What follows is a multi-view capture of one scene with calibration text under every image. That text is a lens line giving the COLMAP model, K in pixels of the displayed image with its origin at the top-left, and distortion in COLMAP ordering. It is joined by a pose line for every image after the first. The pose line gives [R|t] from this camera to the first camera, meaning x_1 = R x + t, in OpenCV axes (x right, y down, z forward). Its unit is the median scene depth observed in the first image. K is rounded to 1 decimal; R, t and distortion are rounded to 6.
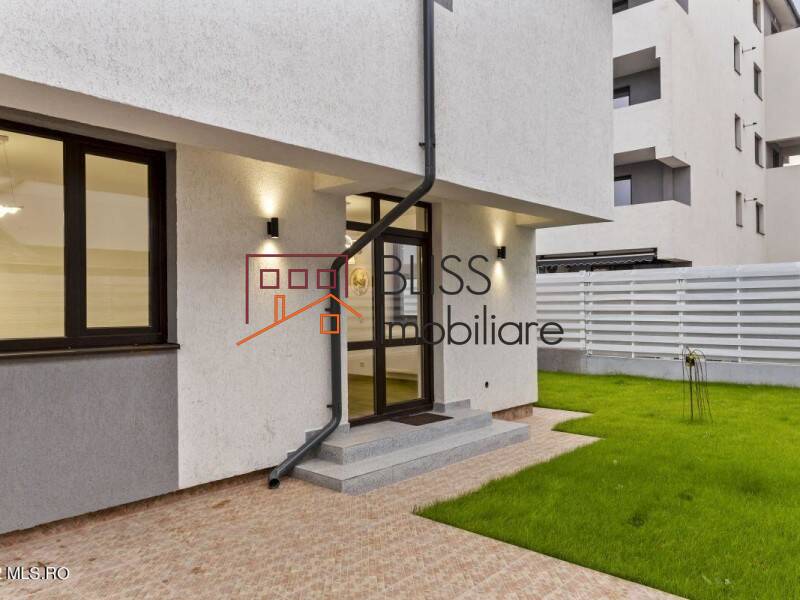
lens RADIAL K [[598.1, 0, 393.8], [0, 598.1, 296.7], [0, 0, 1]] dist [0.005439, -0.003949]
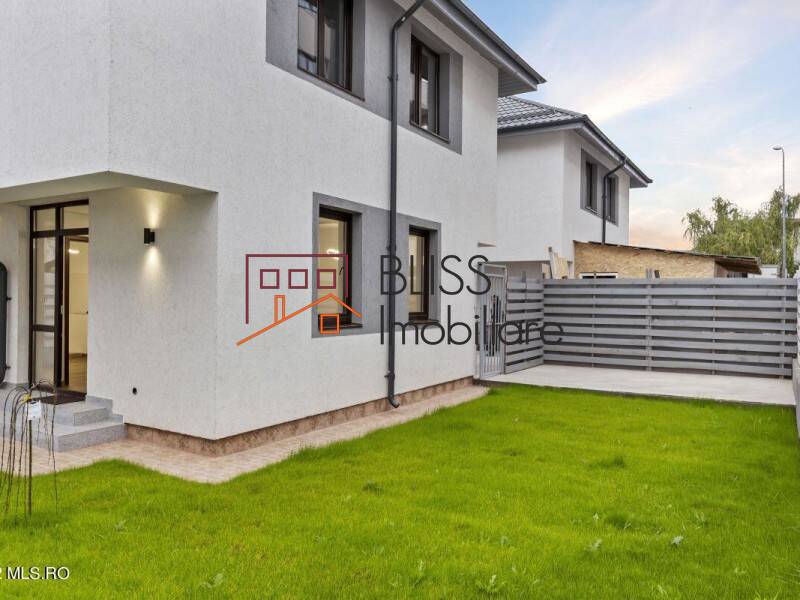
lens RADIAL K [[601.0, 0, 399.4], [0, 601.0, 306.0], [0, 0, 1]] dist [0.017016, -0.005757]
pose [[0.189894, 0.021012, -0.981580, 1.048757], [-0.001693, 0.999776, 0.021074, 0.004812], [0.981803, -0.002340, 0.189887, 1.174397]]
